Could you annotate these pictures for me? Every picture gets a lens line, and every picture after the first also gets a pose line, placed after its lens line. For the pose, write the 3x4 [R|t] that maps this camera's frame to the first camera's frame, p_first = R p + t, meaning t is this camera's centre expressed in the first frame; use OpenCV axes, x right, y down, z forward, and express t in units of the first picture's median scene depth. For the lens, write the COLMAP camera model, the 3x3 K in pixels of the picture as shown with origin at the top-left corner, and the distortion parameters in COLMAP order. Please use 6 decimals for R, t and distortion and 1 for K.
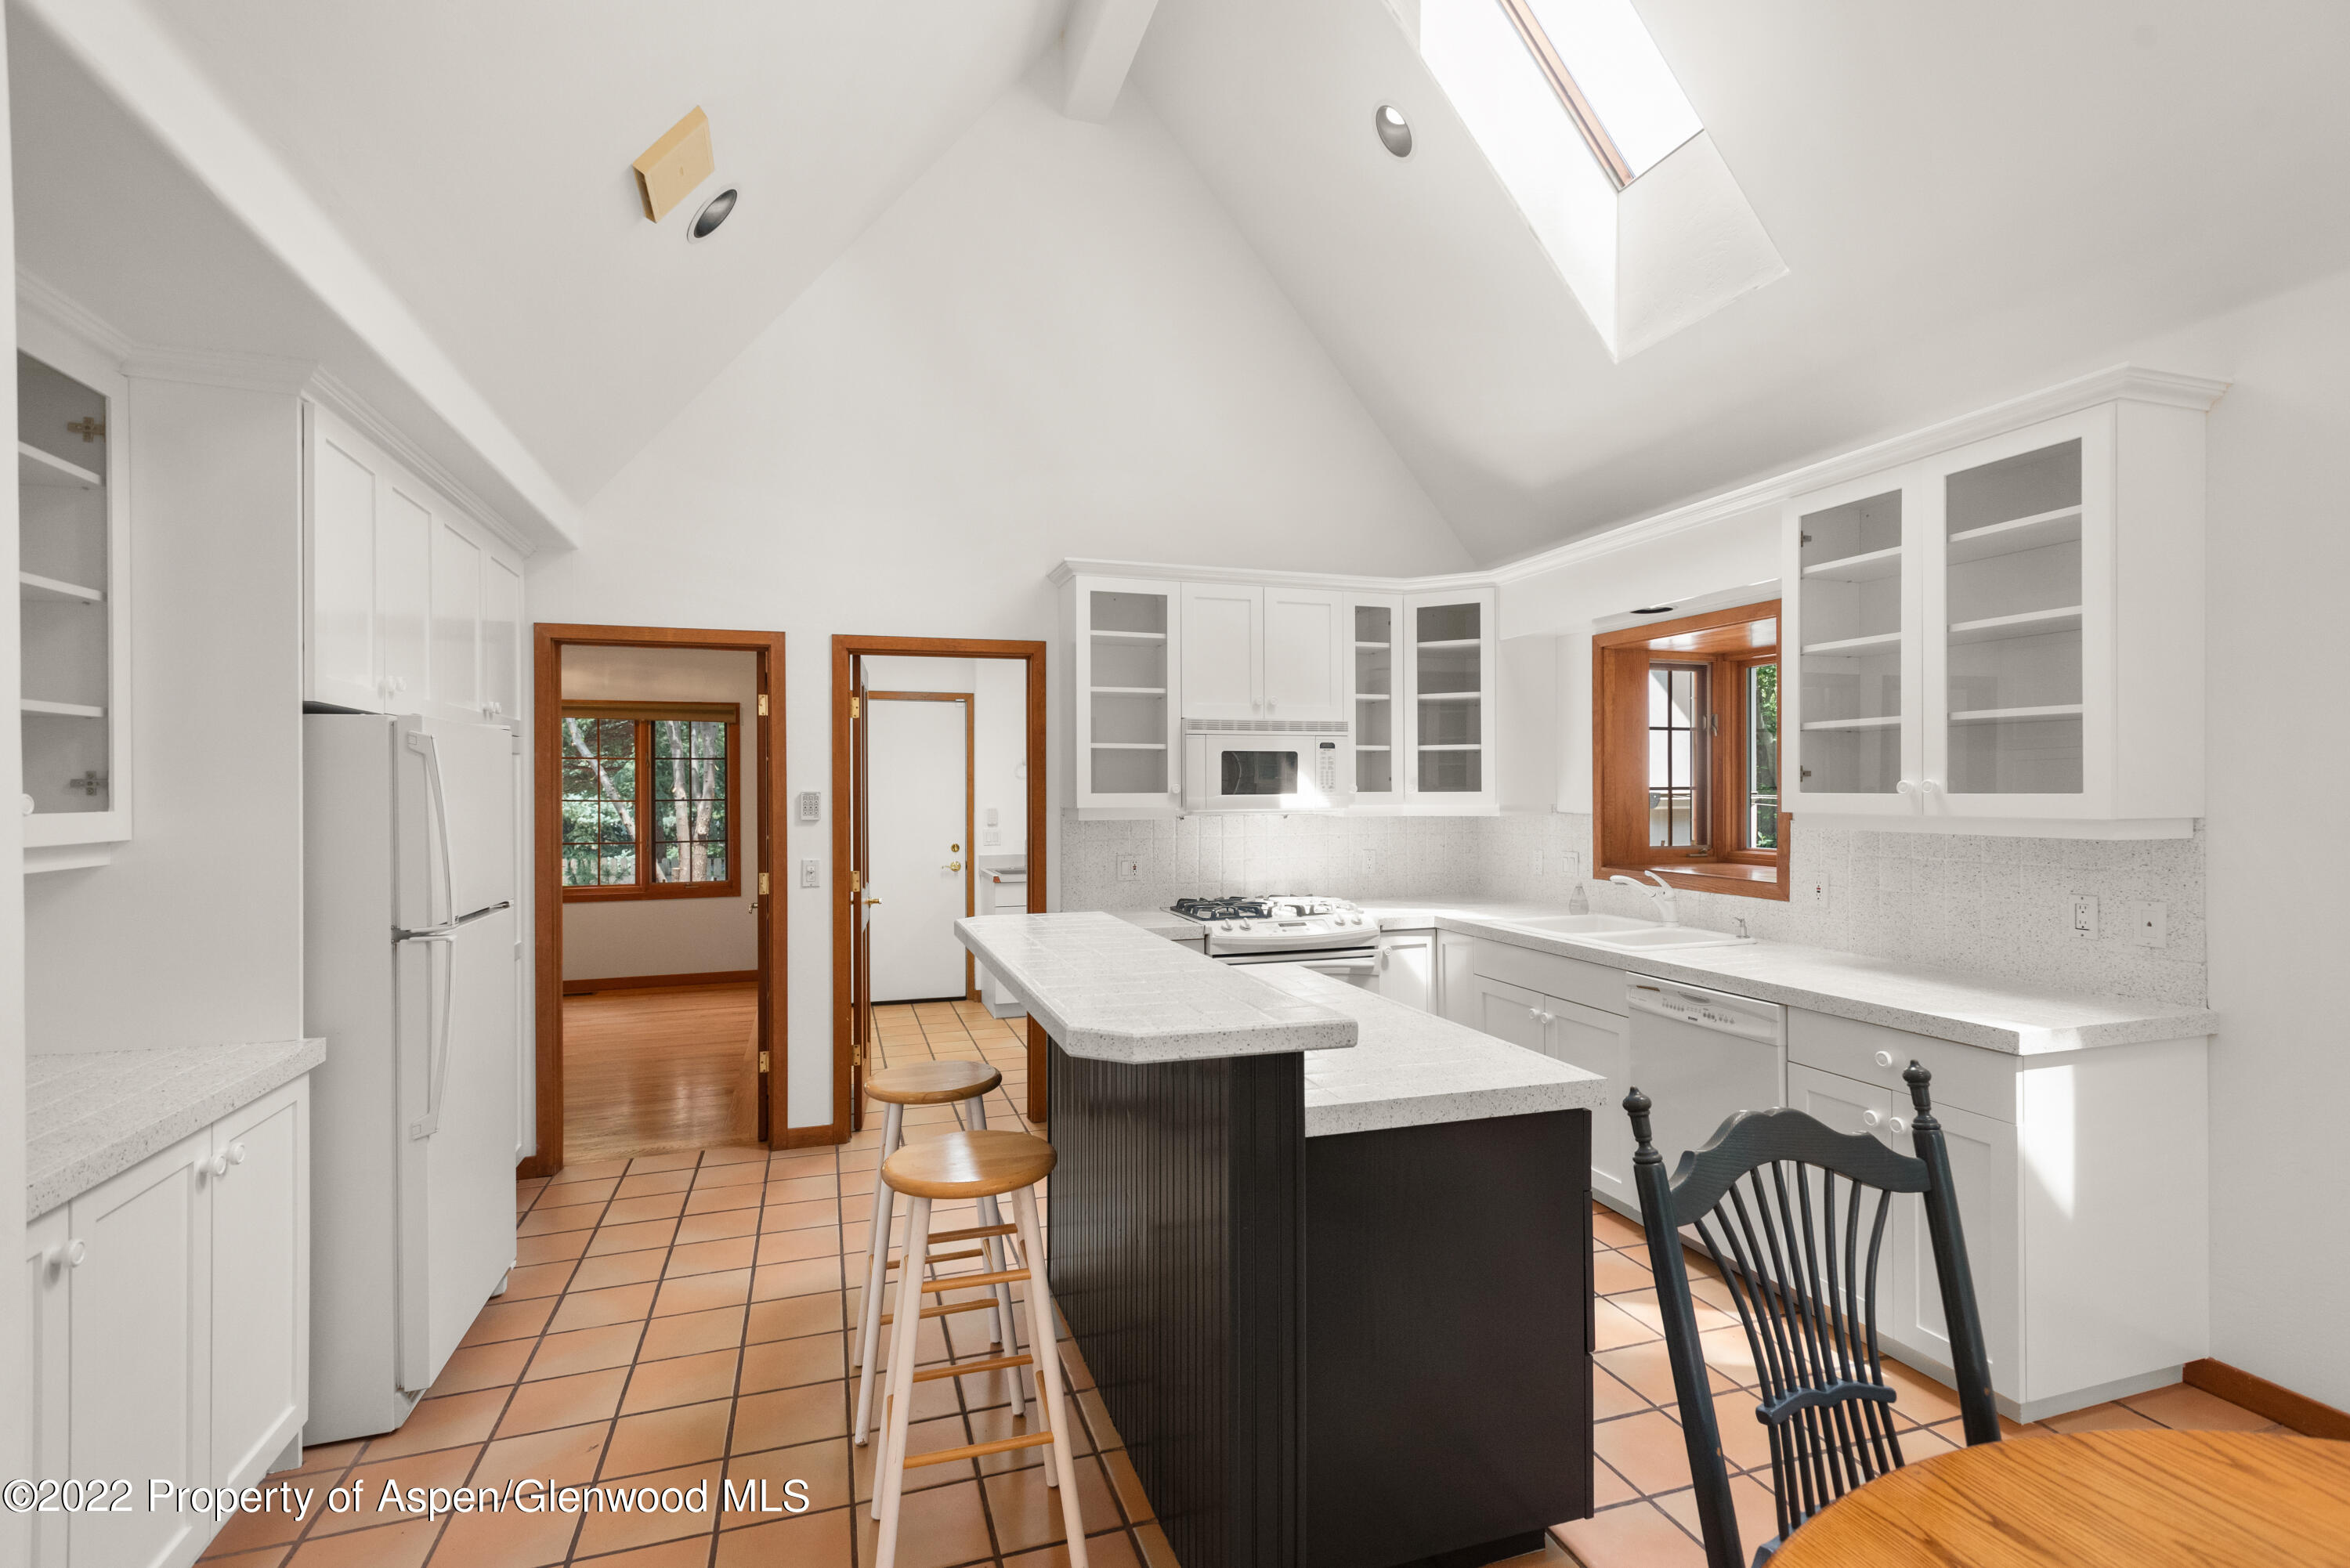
lens RADIAL K [[1111.6, 0, 1185.6], [0, 1111.6, 782.0], [0, 0, 1]] dist [0.008845, -0.001653]
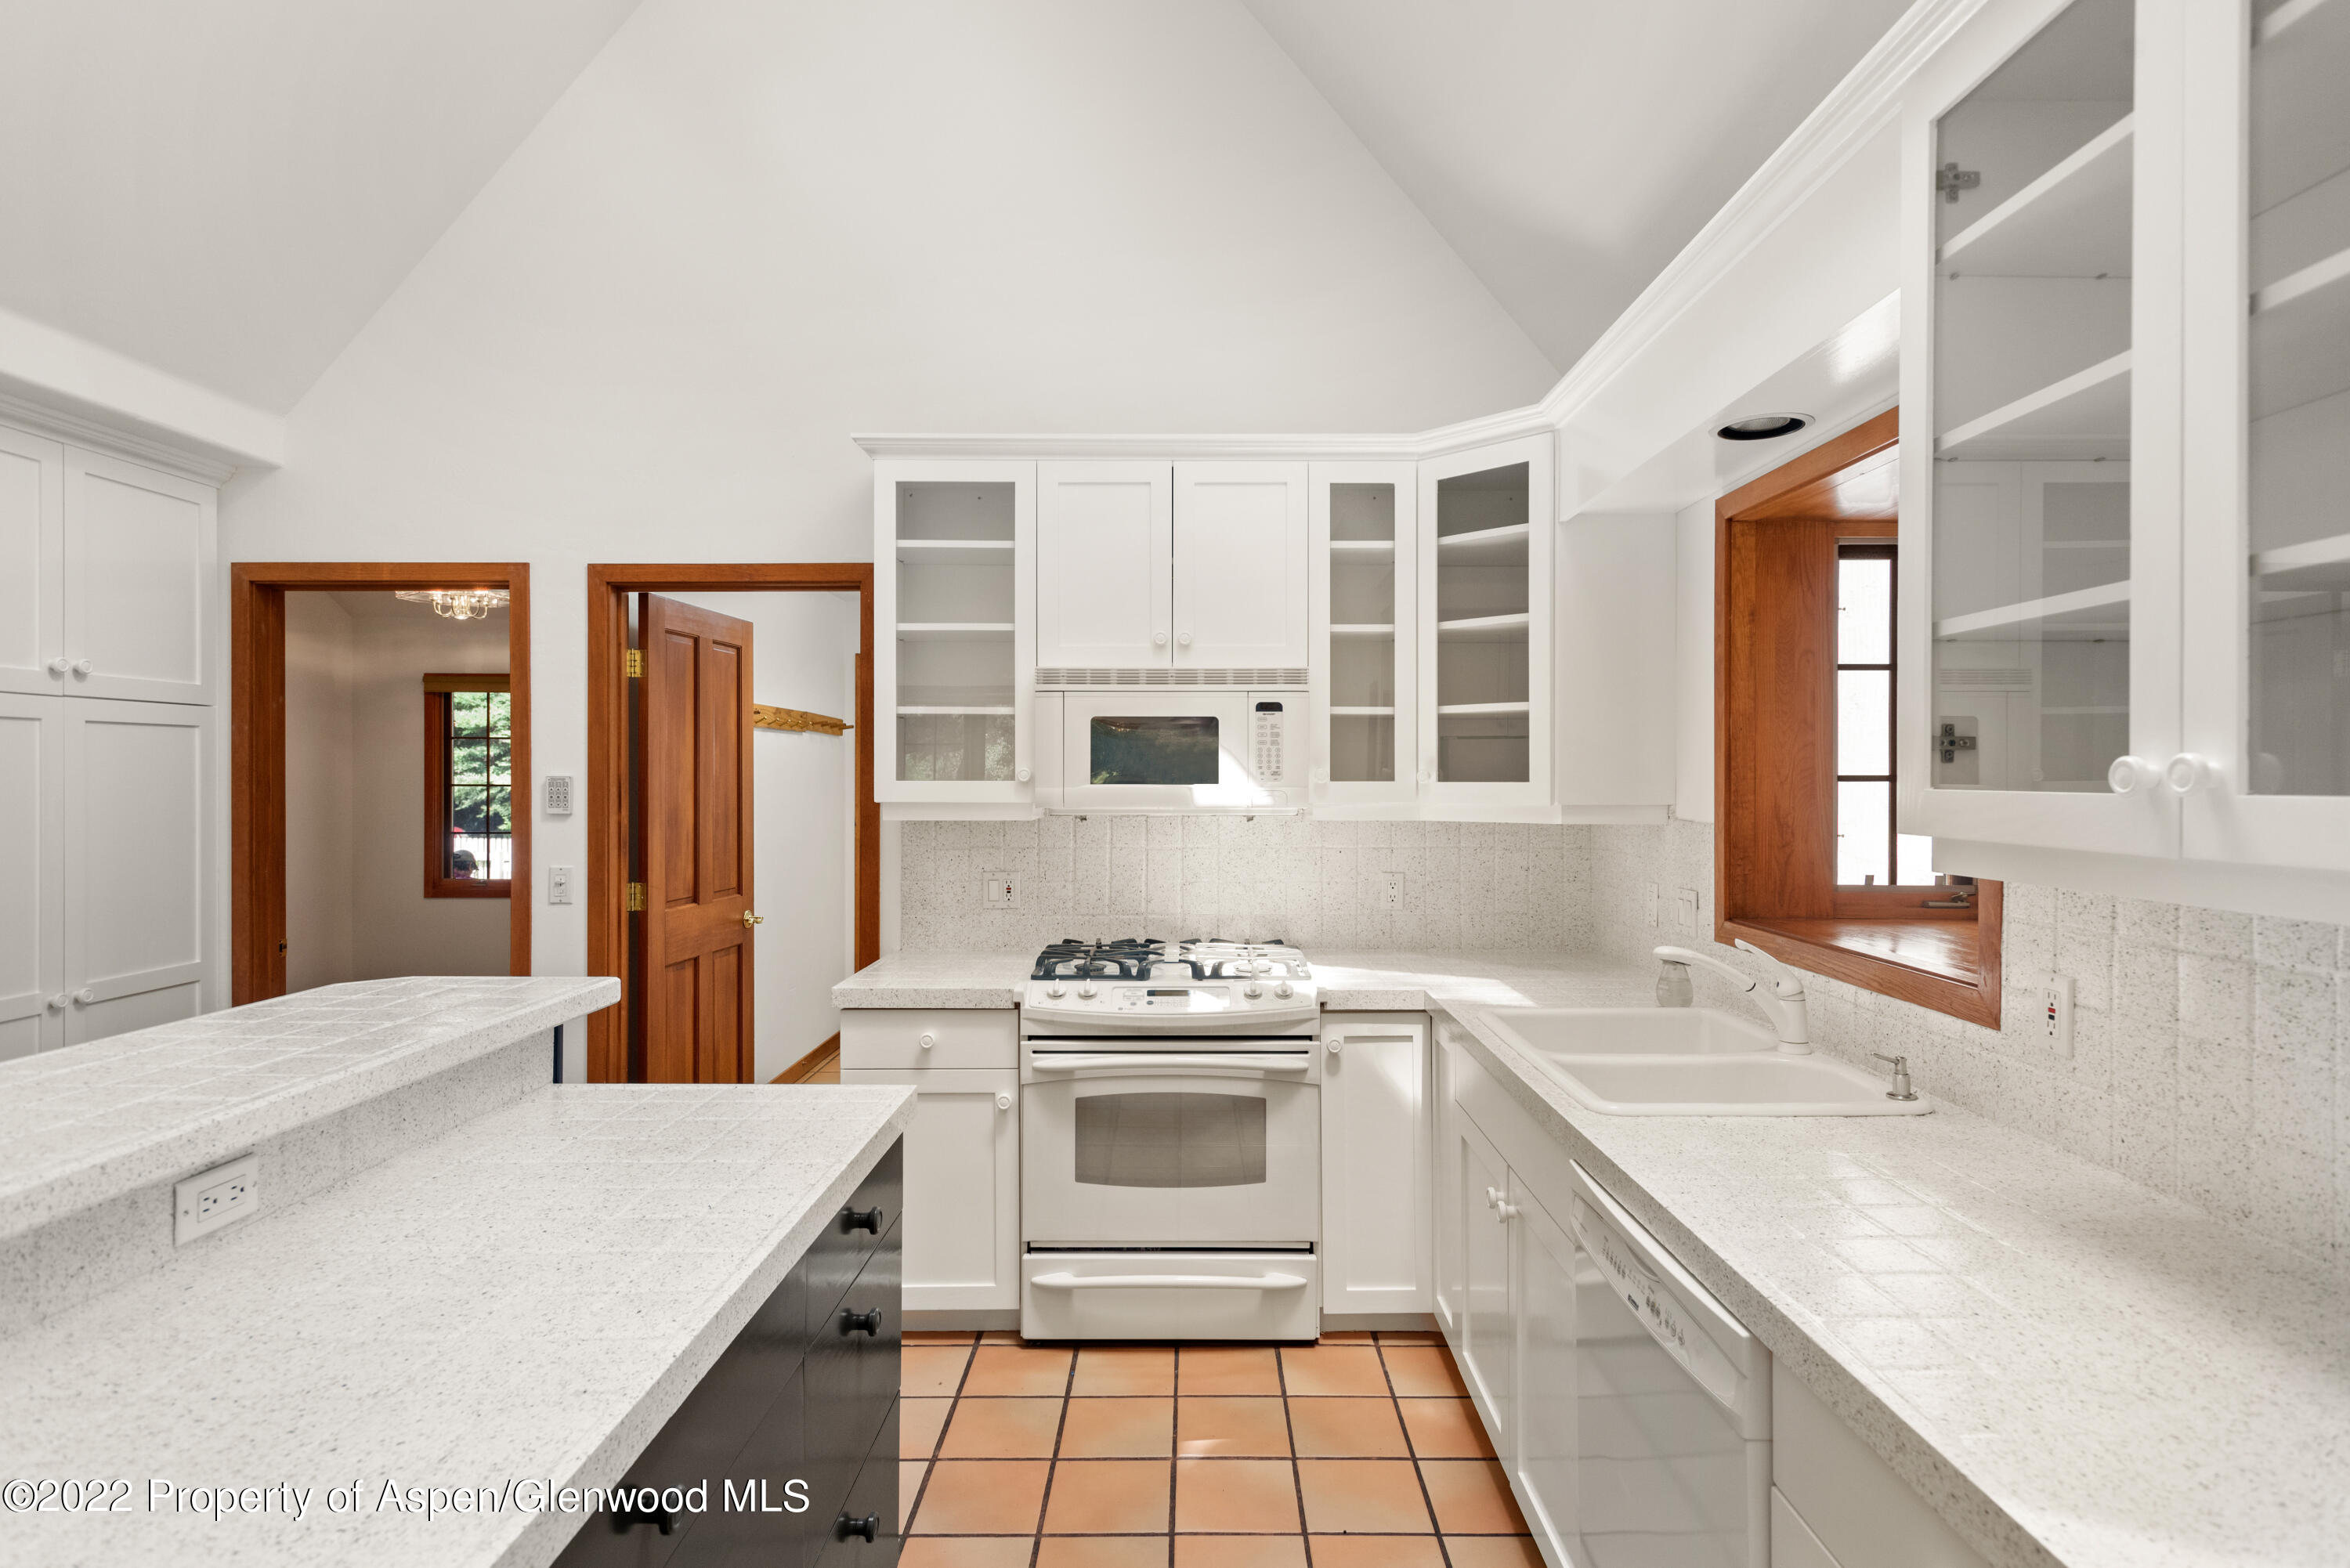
lens RADIAL K [[1216.0, 0, 1192.6], [0, 1216.0, 785.4], [0, 0, 1]] dist [0.005742, 0.000427]
pose [[0.947482, 0.008226, -0.319703, 0.314585], [-0.004183, 0.999902, 0.013329, 0.002408], [0.319782, -0.011292, 0.947424, 0.346951]]
